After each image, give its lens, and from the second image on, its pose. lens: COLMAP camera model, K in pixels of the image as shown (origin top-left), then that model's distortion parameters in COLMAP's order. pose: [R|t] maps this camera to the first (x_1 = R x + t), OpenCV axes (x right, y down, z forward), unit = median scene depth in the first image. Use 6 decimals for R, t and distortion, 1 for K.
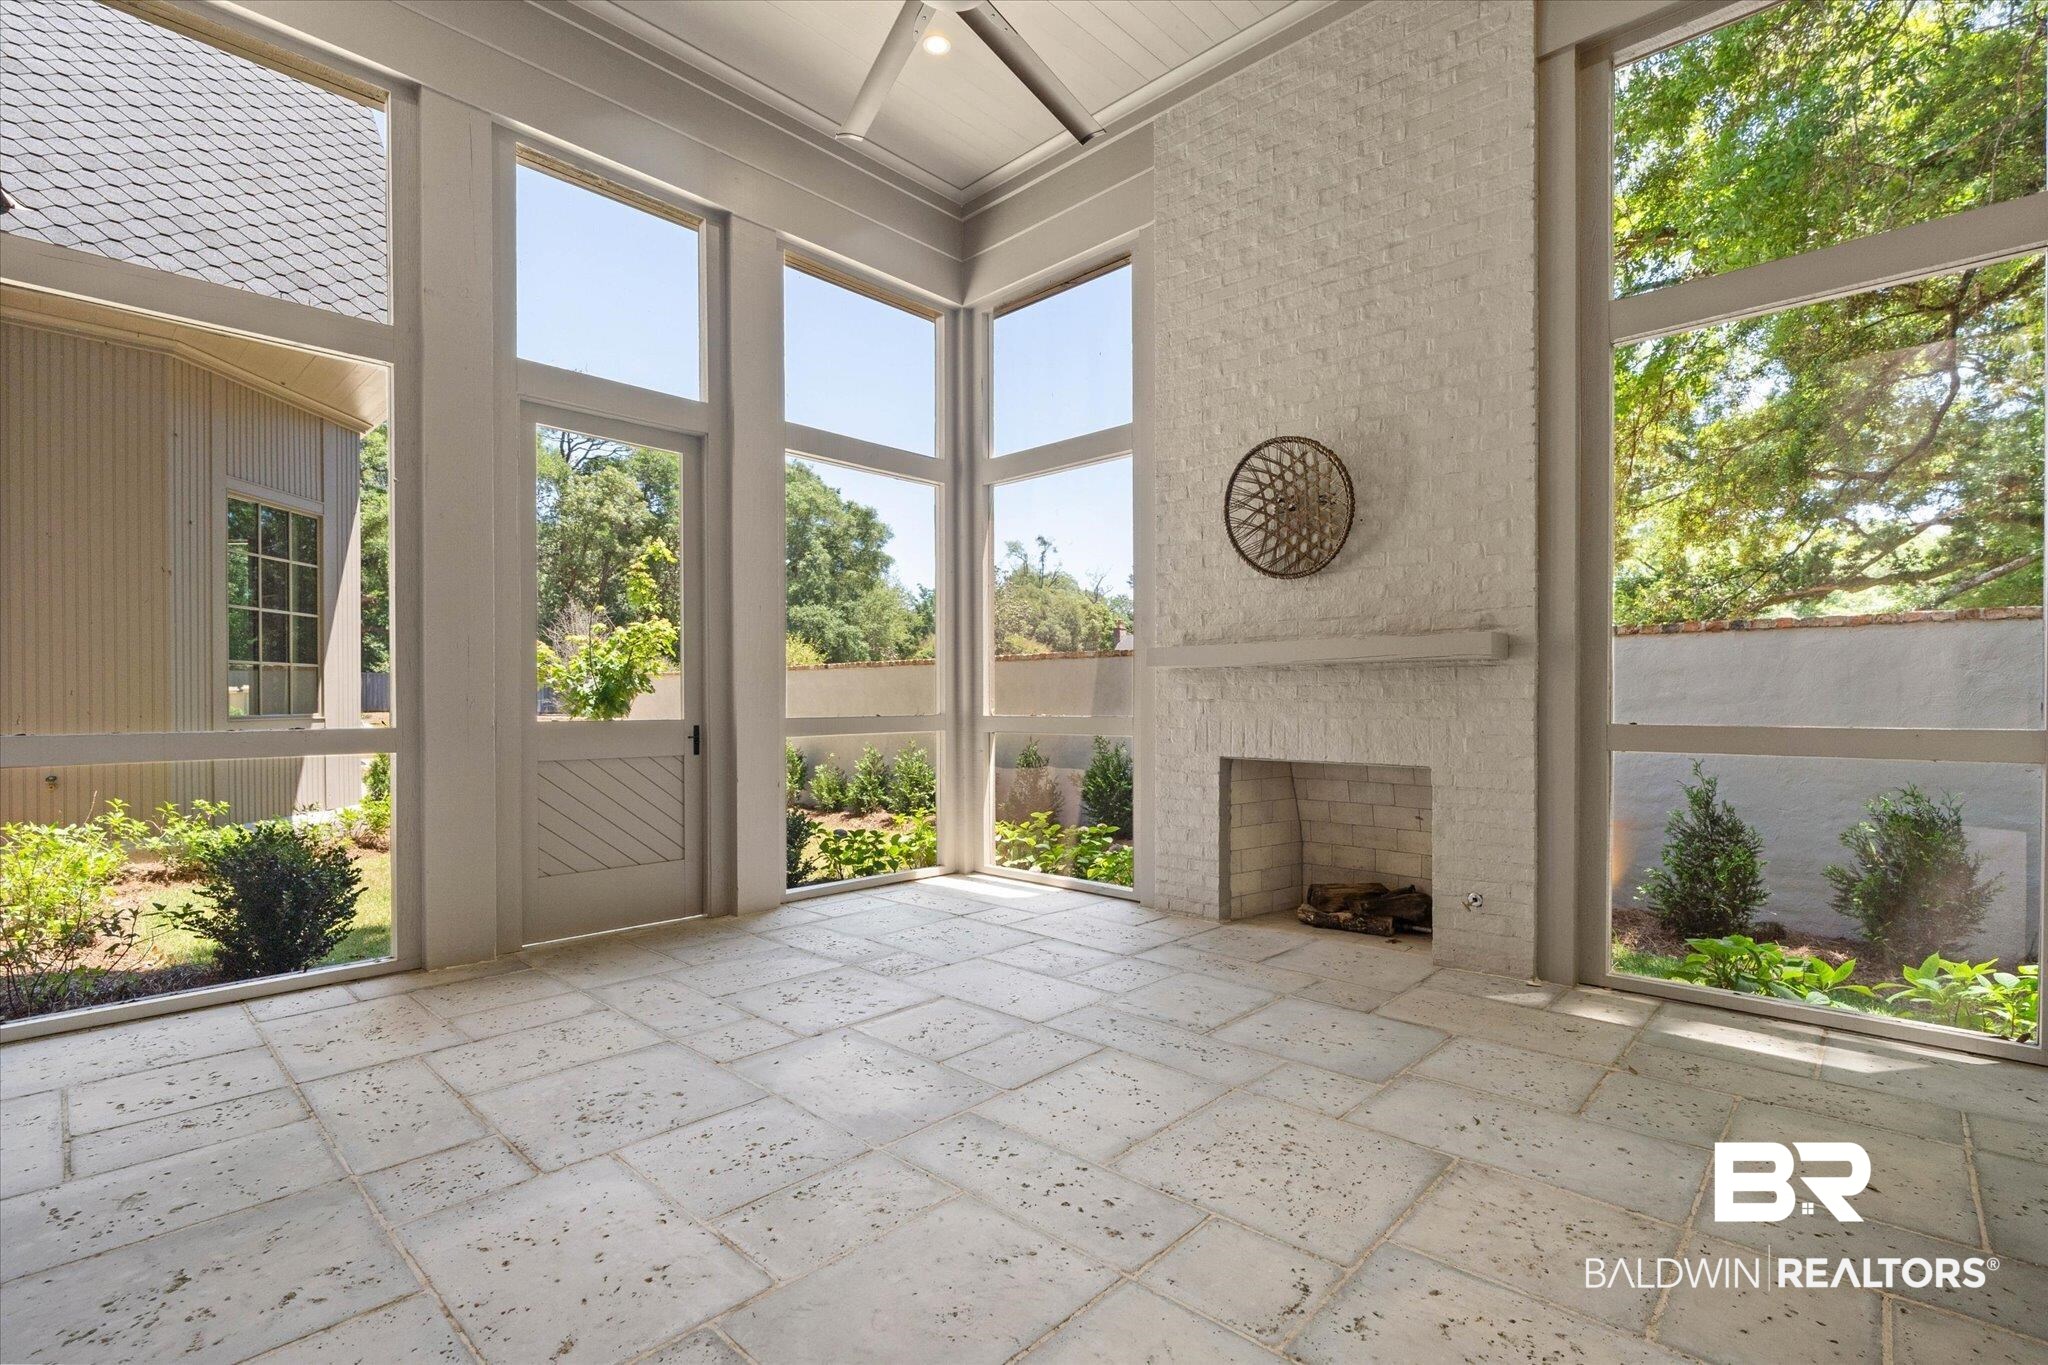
lens RADIAL K [[934.0, 0, 1028.0], [0, 934.0, 704.9], [0, 0, 1]] dist [-0.010331, 0.000639]
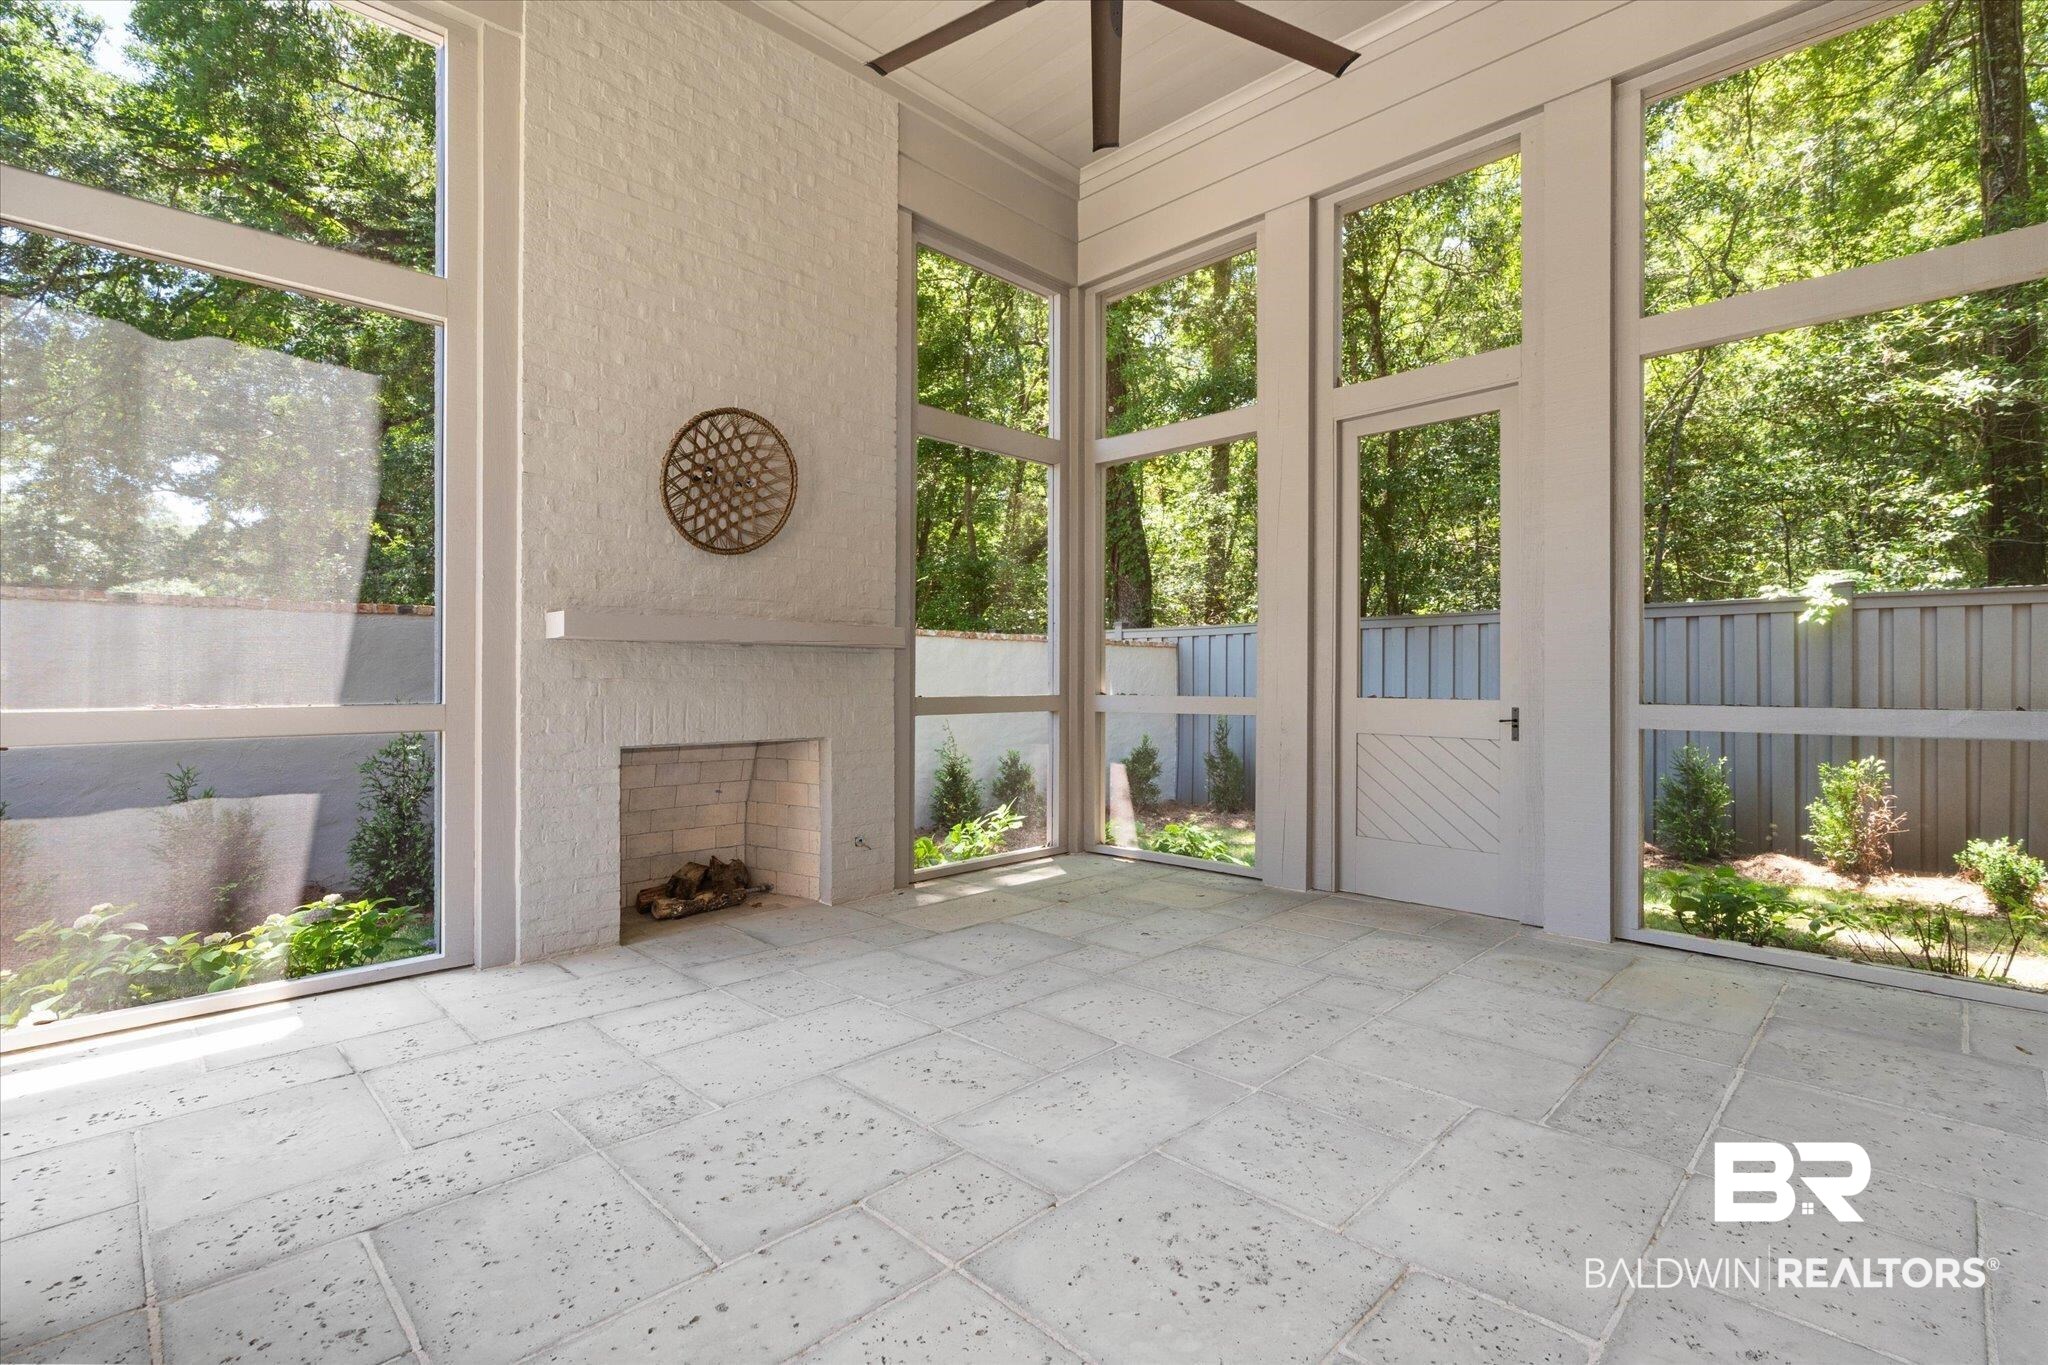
lens RADIAL K [[934.8, 0, 1023.1], [0, 934.8, 678.7], [0, 0, 1]] dist [-0.009097, 0.000118]
pose [[0.033299, 0.003828, 0.999438, -0.873929], [0.004237, 0.999983, -0.003971, -0.001666], [-0.999436, 0.004367, 0.033282, 0.852153]]
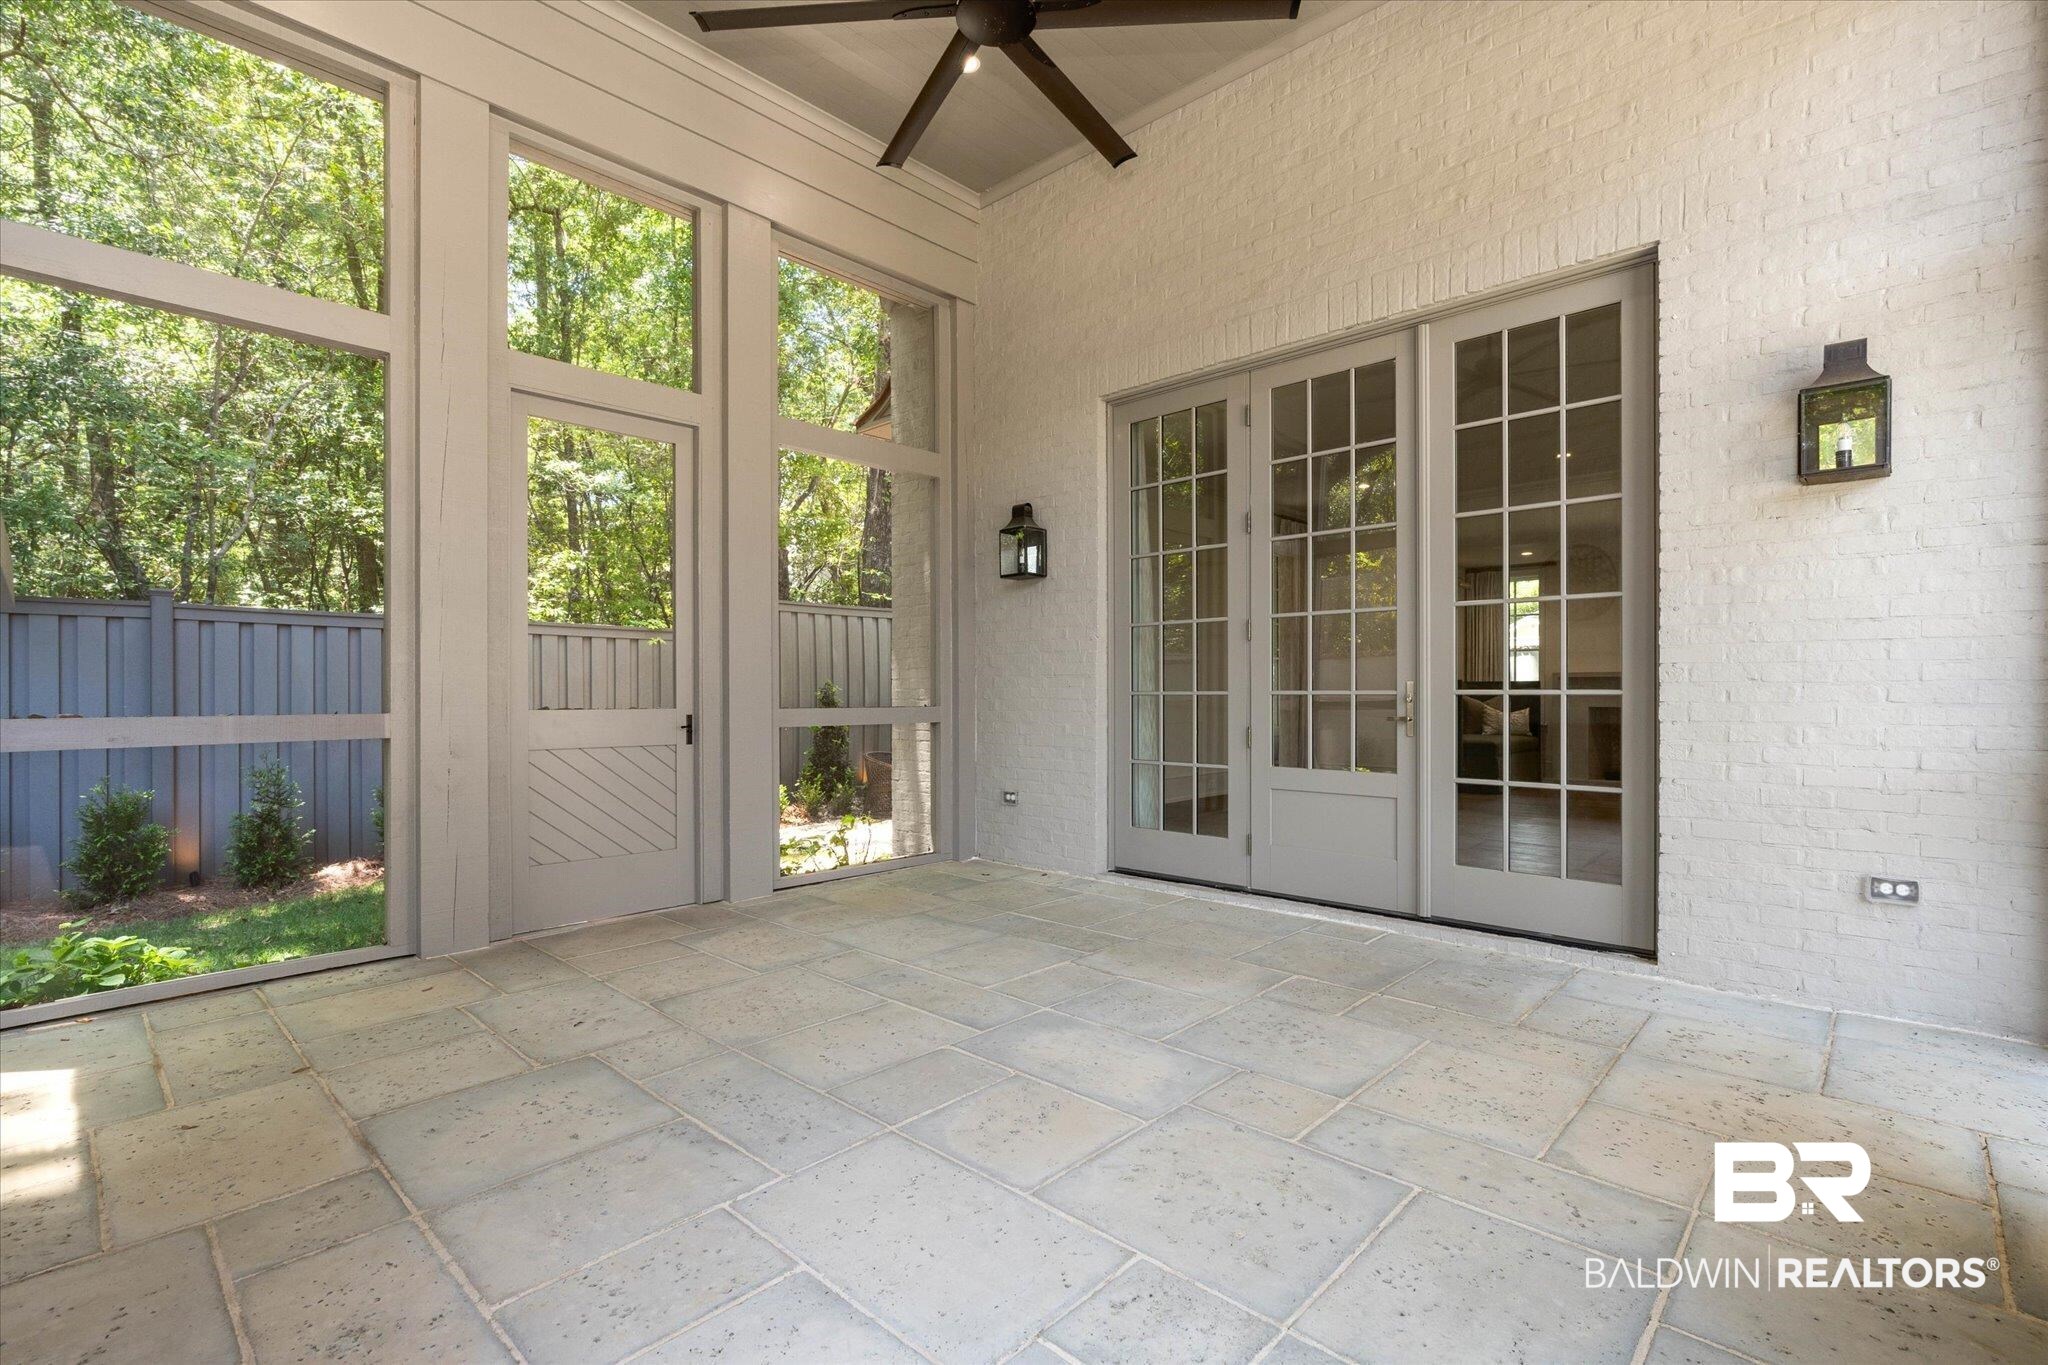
lens RADIAL K [[934.0, 0, 1028.0], [0, 934.0, 704.9], [0, 0, 1]] dist [-0.010331, 0.000639]
pose [[-0.999996, 0.002606, 0.000925, -0.093677], [0.002623, 0.999820, 0.018797, -0.003983], [-0.000876, 0.018799, -0.999823, 1.650479]]
